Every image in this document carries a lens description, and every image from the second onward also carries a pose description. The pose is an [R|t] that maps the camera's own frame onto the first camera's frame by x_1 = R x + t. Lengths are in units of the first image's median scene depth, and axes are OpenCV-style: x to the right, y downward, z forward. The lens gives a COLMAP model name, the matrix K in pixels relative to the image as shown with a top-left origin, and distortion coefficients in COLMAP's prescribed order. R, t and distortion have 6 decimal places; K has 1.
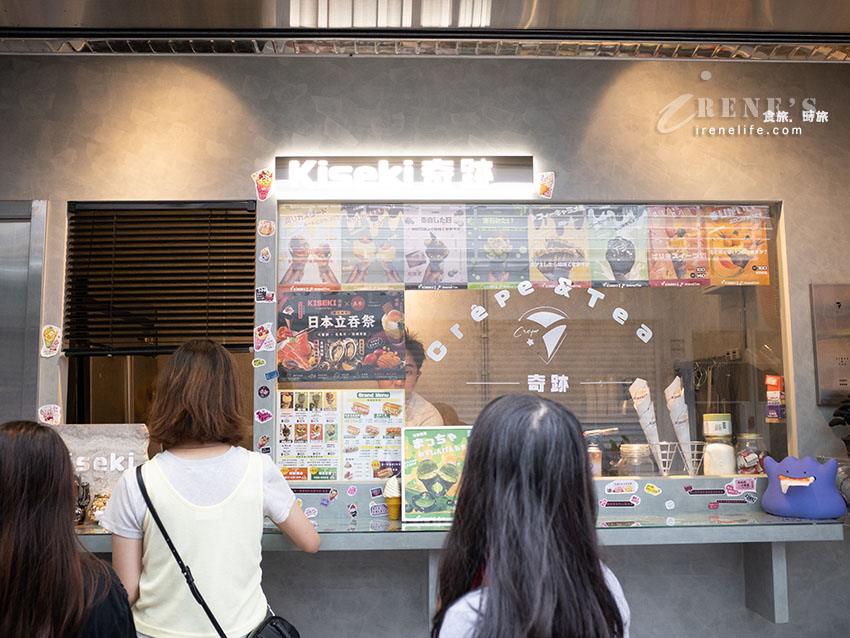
lens RADIAL K [[759.8, 0, 425.0], [0, 759.8, 319.0], [0, 0, 1]] dist [-0.026132, 0.009521]
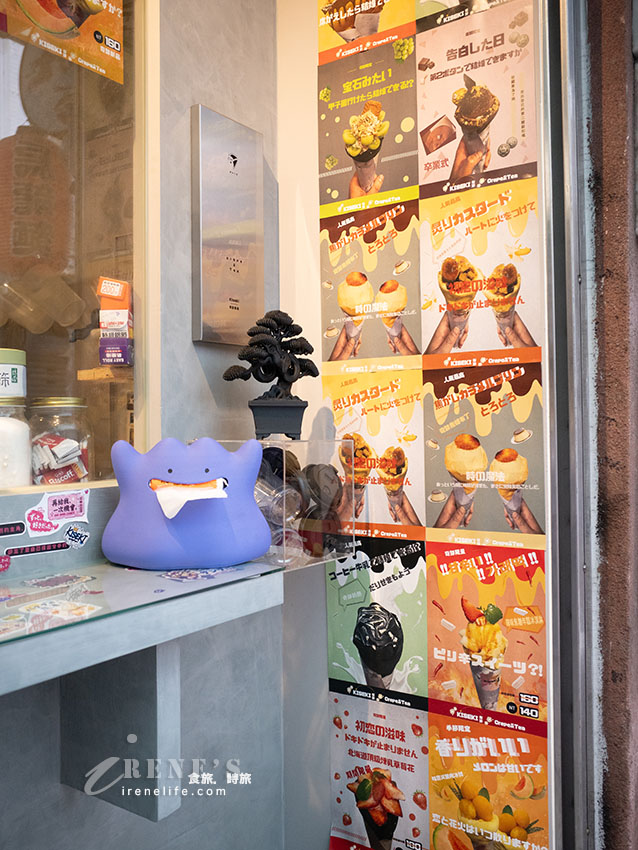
lens RADIAL K [[759.8, 0, 319.0], [0, 759.8, 425.0], [0, 0, 1]] dist [-0.026132, 0.009521]
pose [[0.582608, 0.005958, 0.812731, 0.150975], [-0.095398, 0.993562, 0.061103, 0.130124], [-0.807135, -0.113132, 0.579426, 0.626625]]
